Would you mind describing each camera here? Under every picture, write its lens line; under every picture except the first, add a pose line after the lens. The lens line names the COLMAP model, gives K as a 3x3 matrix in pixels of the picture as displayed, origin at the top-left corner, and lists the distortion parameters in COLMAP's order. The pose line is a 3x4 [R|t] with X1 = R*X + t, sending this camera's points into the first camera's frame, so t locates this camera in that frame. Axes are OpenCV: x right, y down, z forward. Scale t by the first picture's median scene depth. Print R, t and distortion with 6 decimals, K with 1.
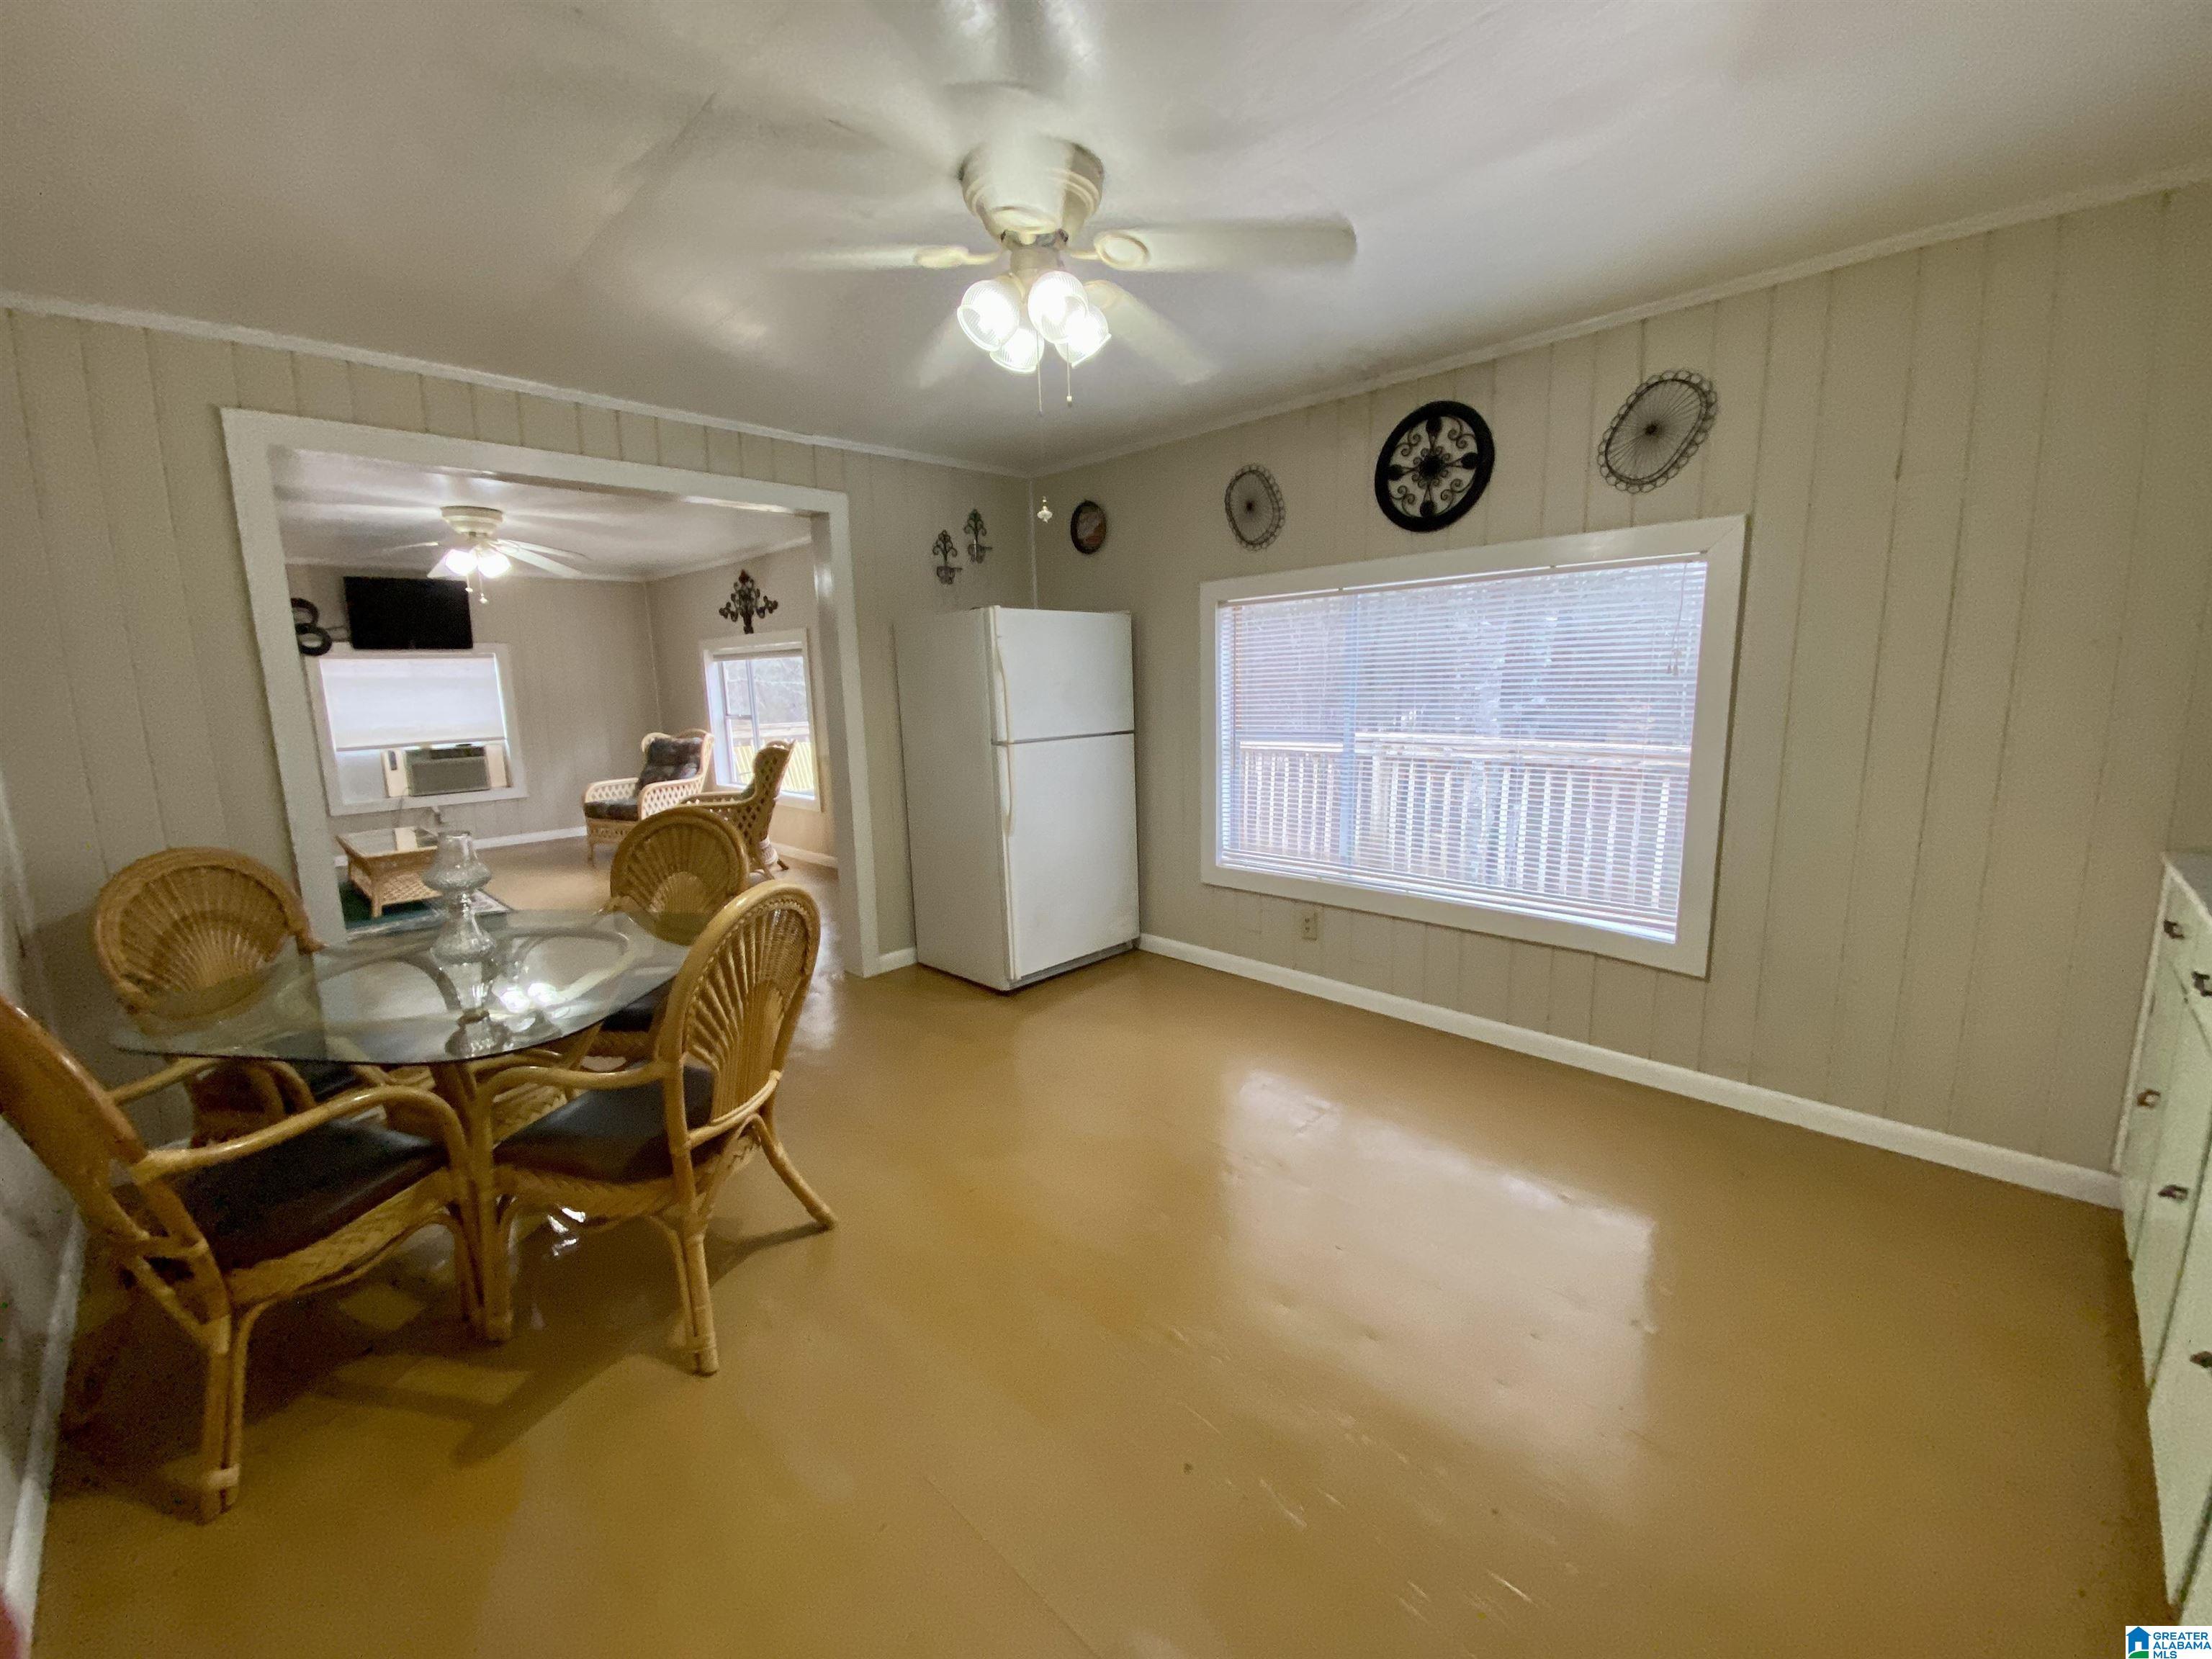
lens RADIAL K [[879.6, 0, 1093.8], [0, 879.6, 818.8], [0, 0, 1]] dist [0.010352, -0.015419]
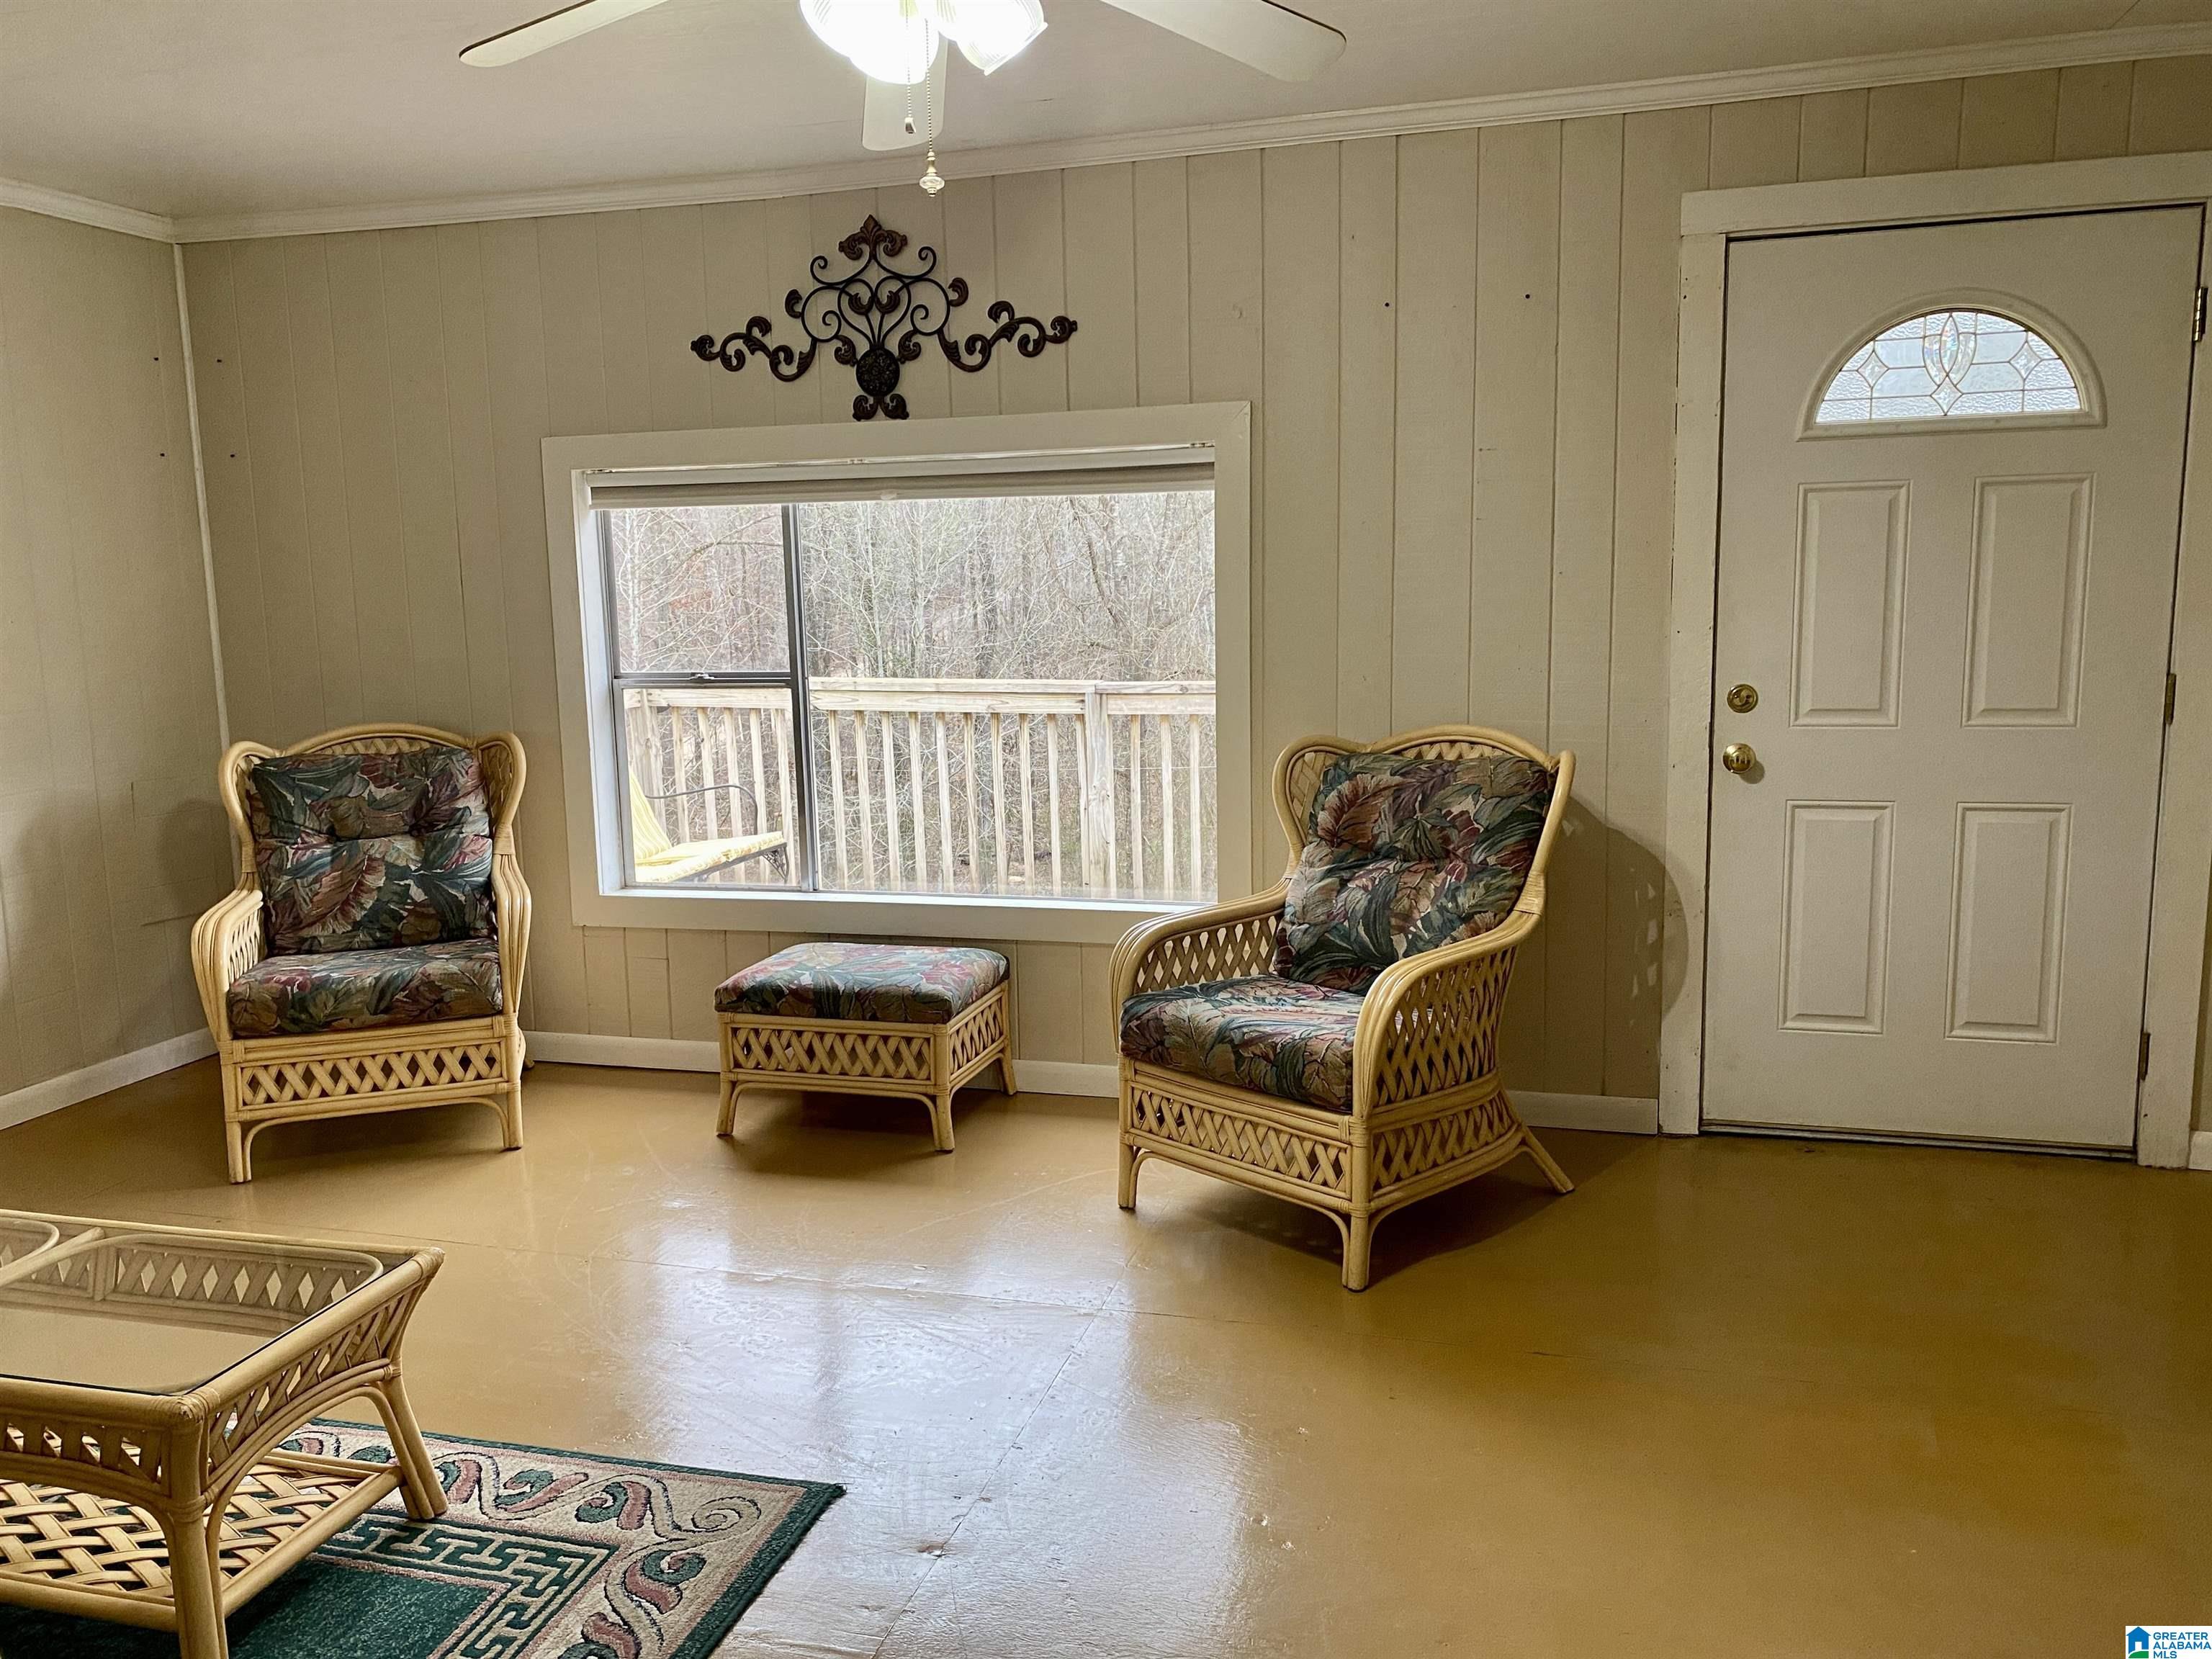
lens RADIAL K [[1669.3, 0, 1097.5], [0, 1669.3, 837.4], [0, 0, 1]] dist [0.016262, -0.037097]
pose [[0.878901, -0.069781, 0.471873, -0.608291], [0.078899, 0.996883, 0.000464, -0.050722], [-0.470434, 0.036823, 0.881666, 0.422922]]
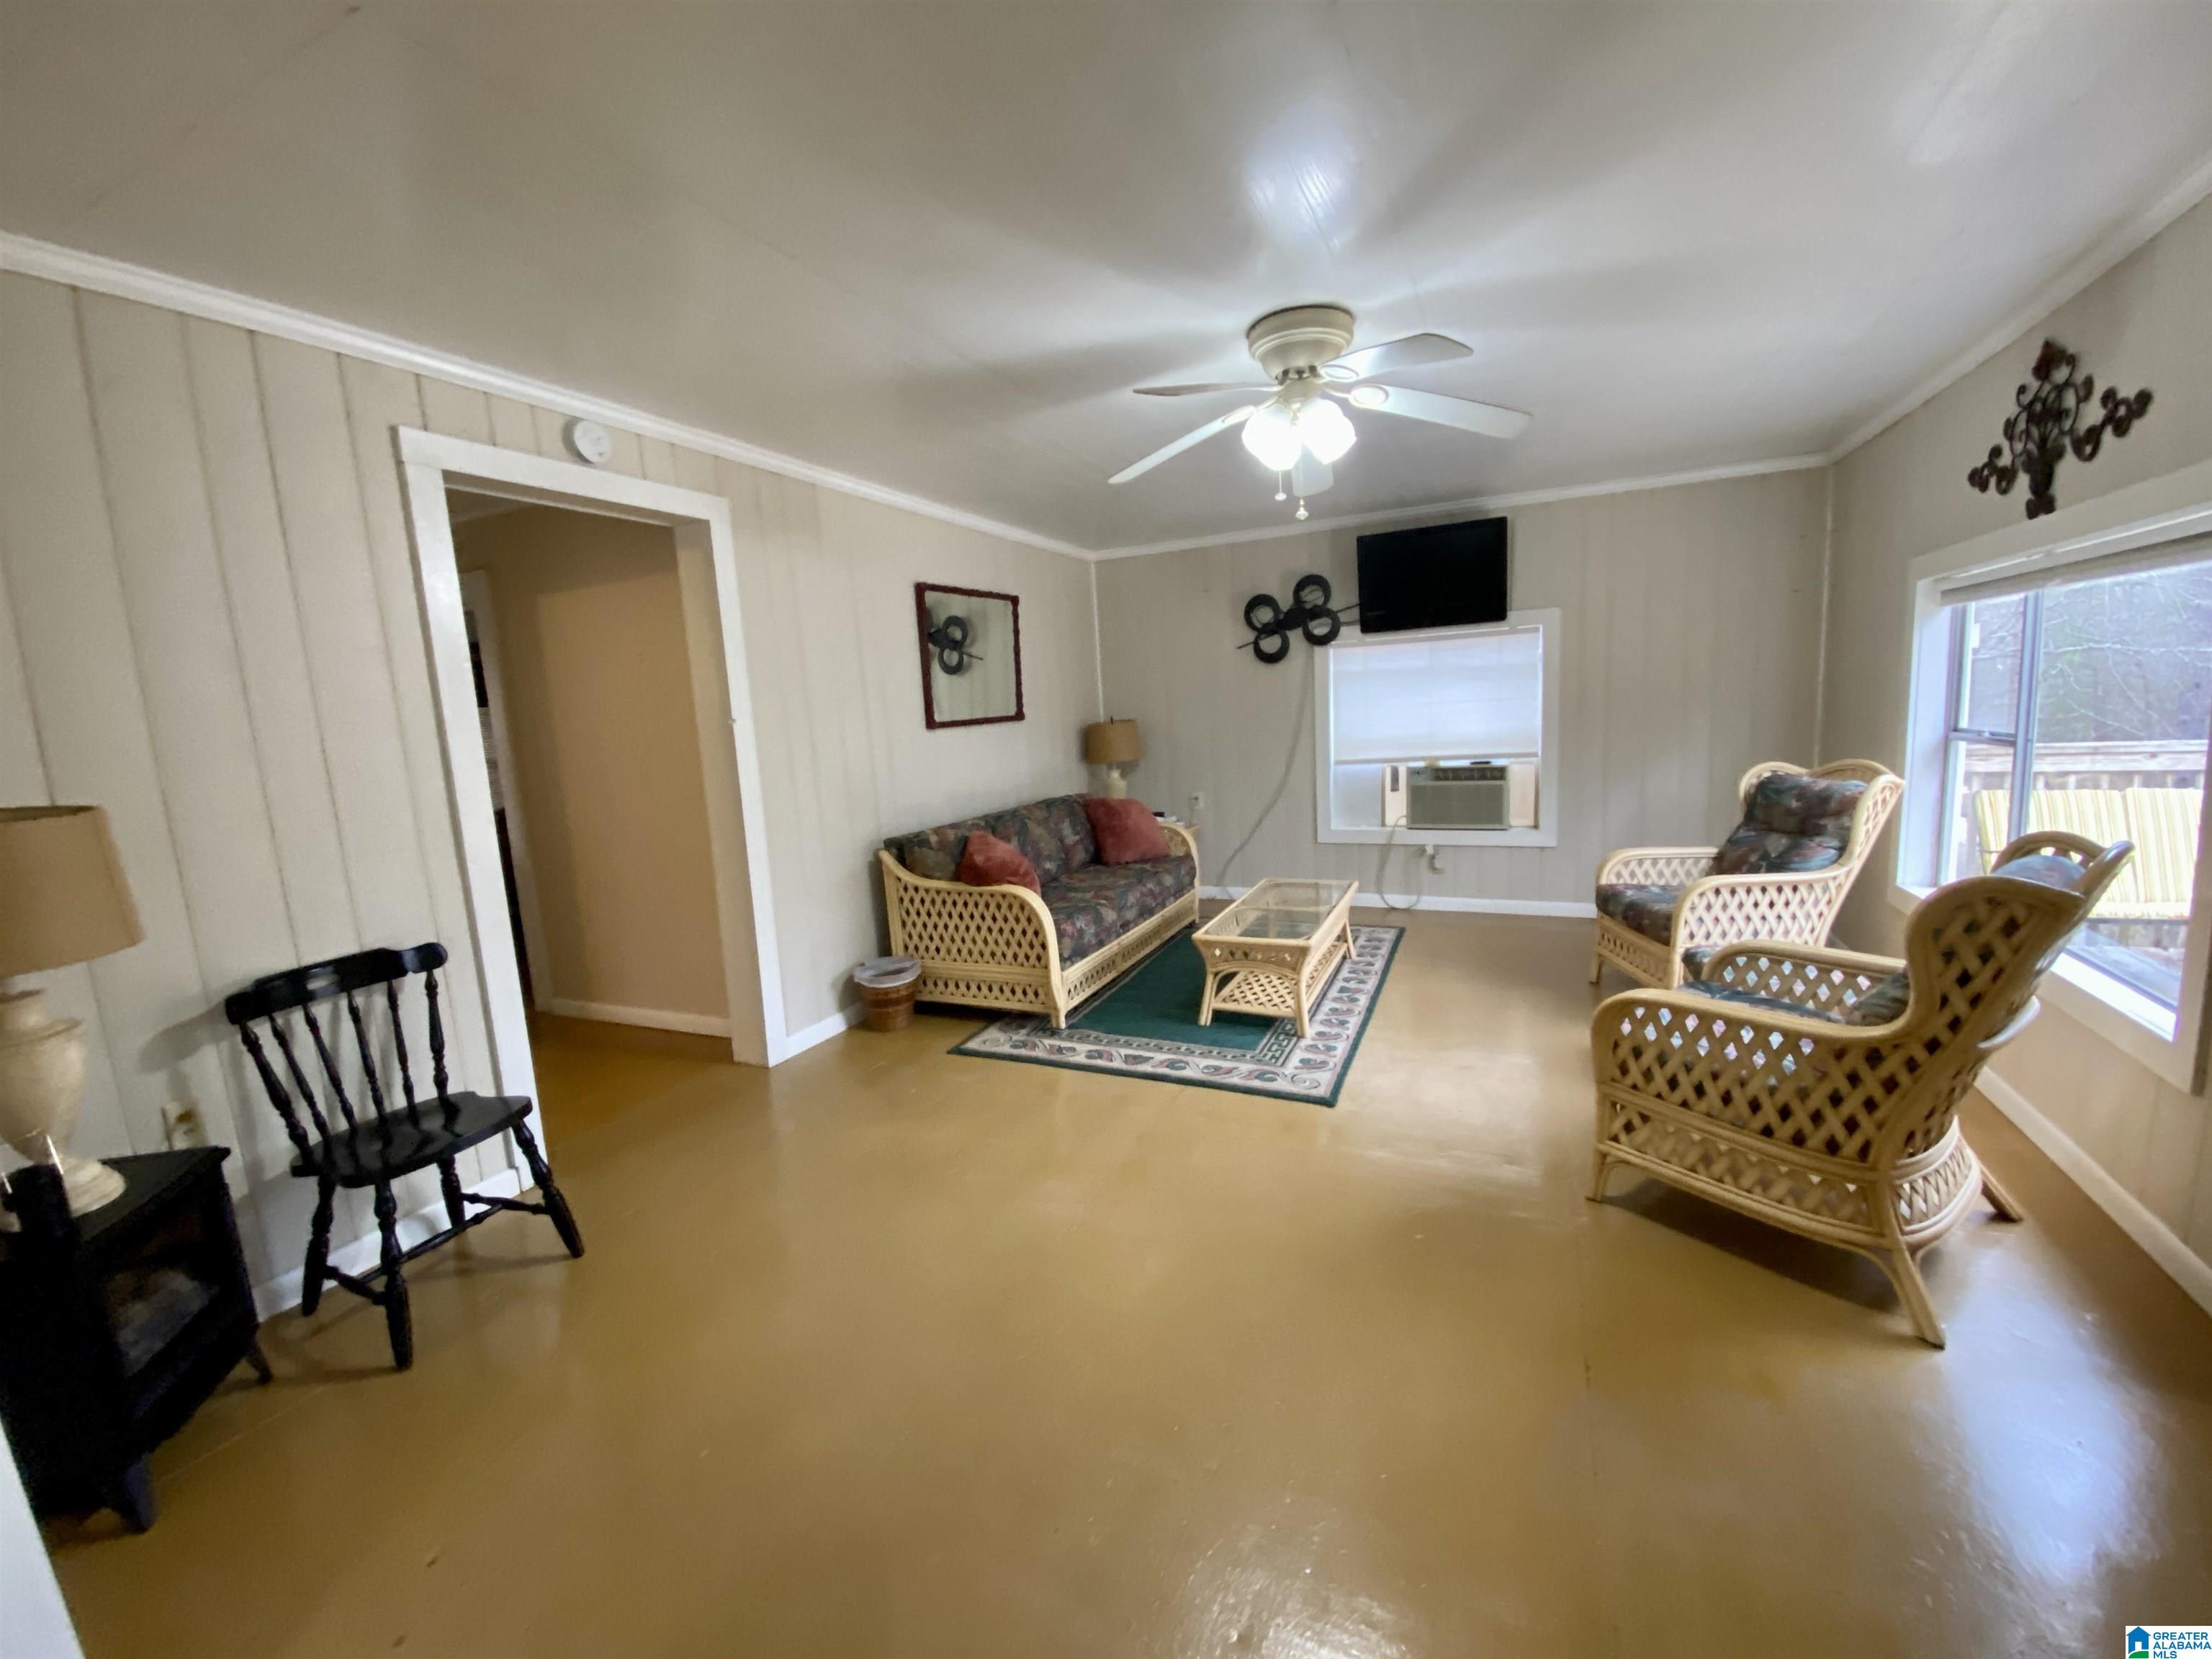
lens RADIAL K [[873.7, 0, 1102.6], [0, 873.7, 833.8], [0, 0, 1]] dist [-0.011808, -0.004916]
pose [[0.327246, 0.140744, -0.934399, -0.169086], [-0.107088, 0.987999, 0.111313, -0.077494], [0.938851, 0.063636, 0.338391, 0.518324]]
